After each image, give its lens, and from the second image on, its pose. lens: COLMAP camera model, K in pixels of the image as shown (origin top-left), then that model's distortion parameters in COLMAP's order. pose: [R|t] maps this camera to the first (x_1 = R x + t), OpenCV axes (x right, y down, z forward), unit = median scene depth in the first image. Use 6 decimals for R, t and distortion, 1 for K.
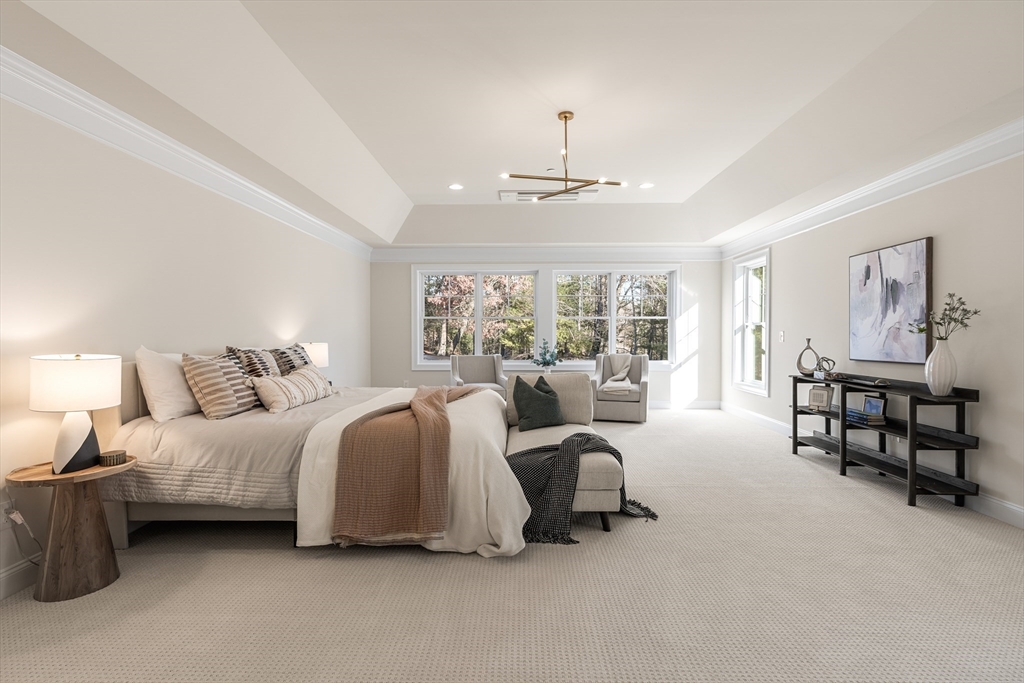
lens RADIAL K [[500.8, 0, 506.6], [0, 500.8, 335.7], [0, 0, 1]] dist [0.003579, 0.001298]
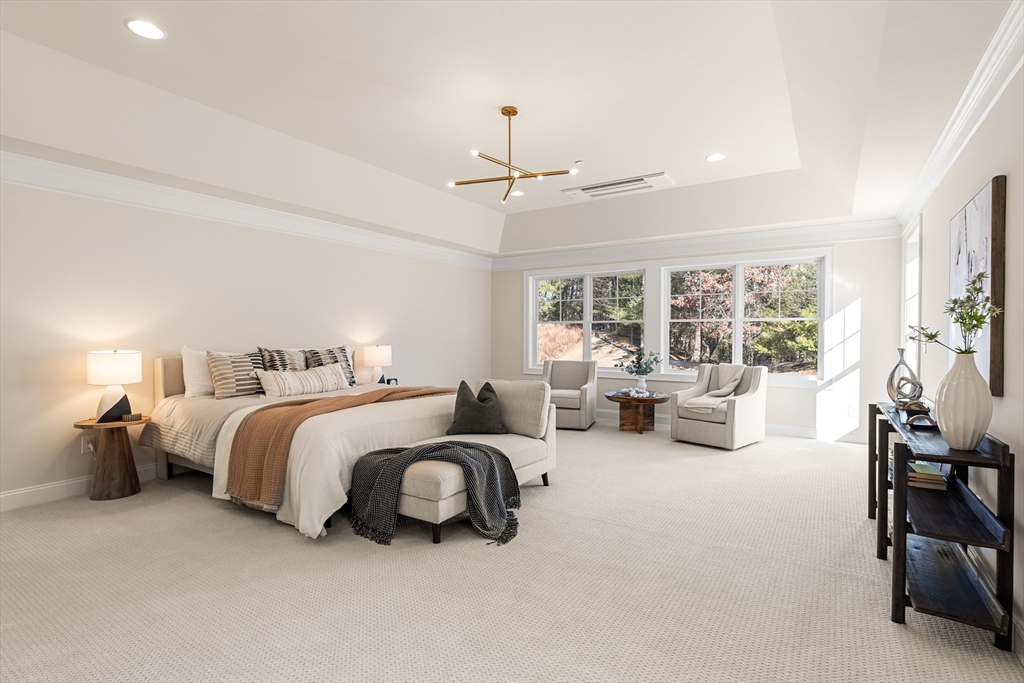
lens RADIAL K [[500.8, 0, 490.5], [0, 500.8, 339.2], [0, 0, 1]] dist [0.003579, 0.001298]
pose [[0.842885, 0.006338, -0.538057, 0.624764], [-0.006866, 0.999976, 0.001023, -0.004875], [0.538051, 0.002832, 0.842908, 0.183247]]
